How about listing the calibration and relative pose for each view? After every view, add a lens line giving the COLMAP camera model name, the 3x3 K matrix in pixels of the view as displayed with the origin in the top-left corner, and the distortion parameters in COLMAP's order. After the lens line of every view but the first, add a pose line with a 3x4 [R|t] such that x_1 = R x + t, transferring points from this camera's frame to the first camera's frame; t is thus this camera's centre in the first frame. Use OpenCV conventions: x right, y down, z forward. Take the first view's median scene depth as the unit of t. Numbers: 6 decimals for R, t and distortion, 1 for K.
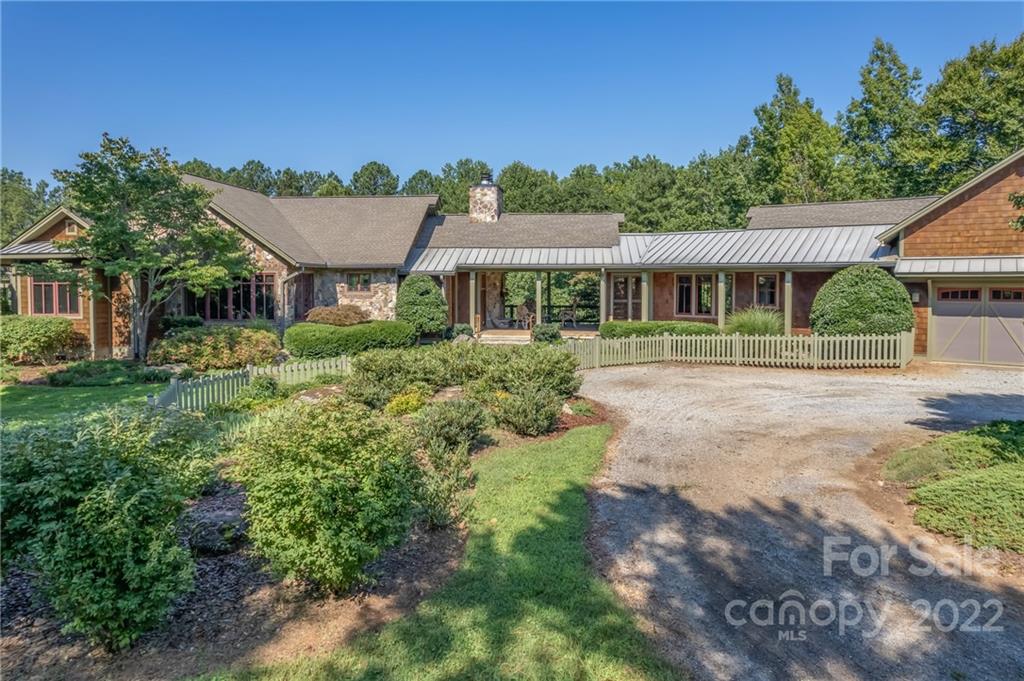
lens RADIAL K [[756.1, 0, 512.0], [0, 756.1, 340.5], [0, 0, 1]] dist [-0.090457, 0.091177]
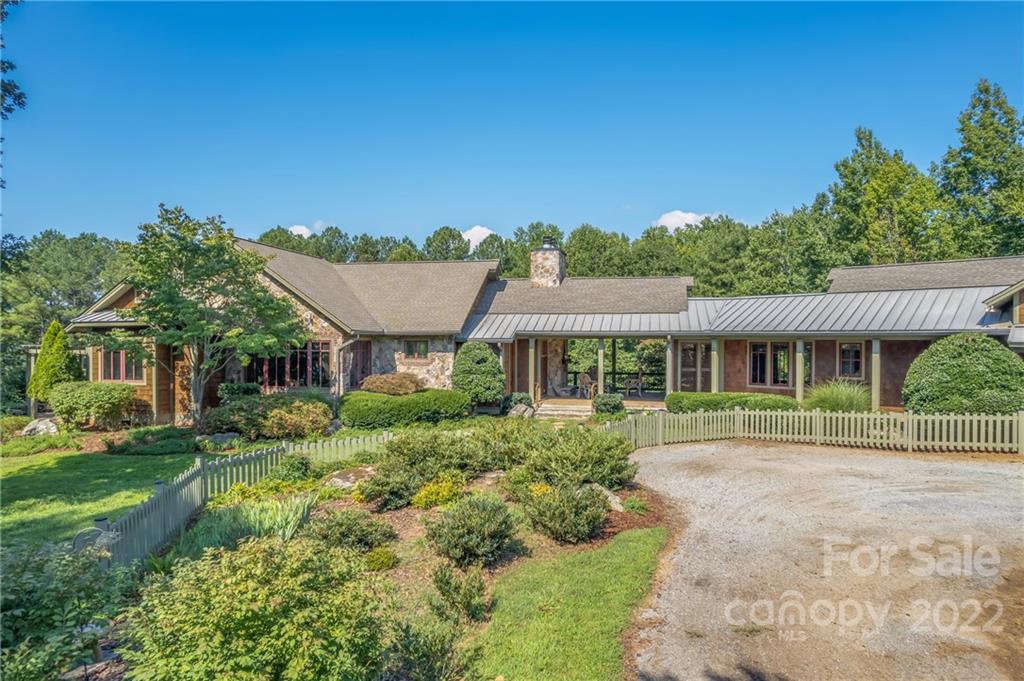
lens RADIAL K [[701.0, 0, 511.5], [0, 701.0, 365.9], [0, 0, 1]] dist [-0.092486, 0.096891]
pose [[0.992564, 0.004911, -0.121627, 0.031929], [-0.009079, 0.999389, -0.033739, -0.027409], [0.121387, 0.034593, 0.992002, 0.117042]]
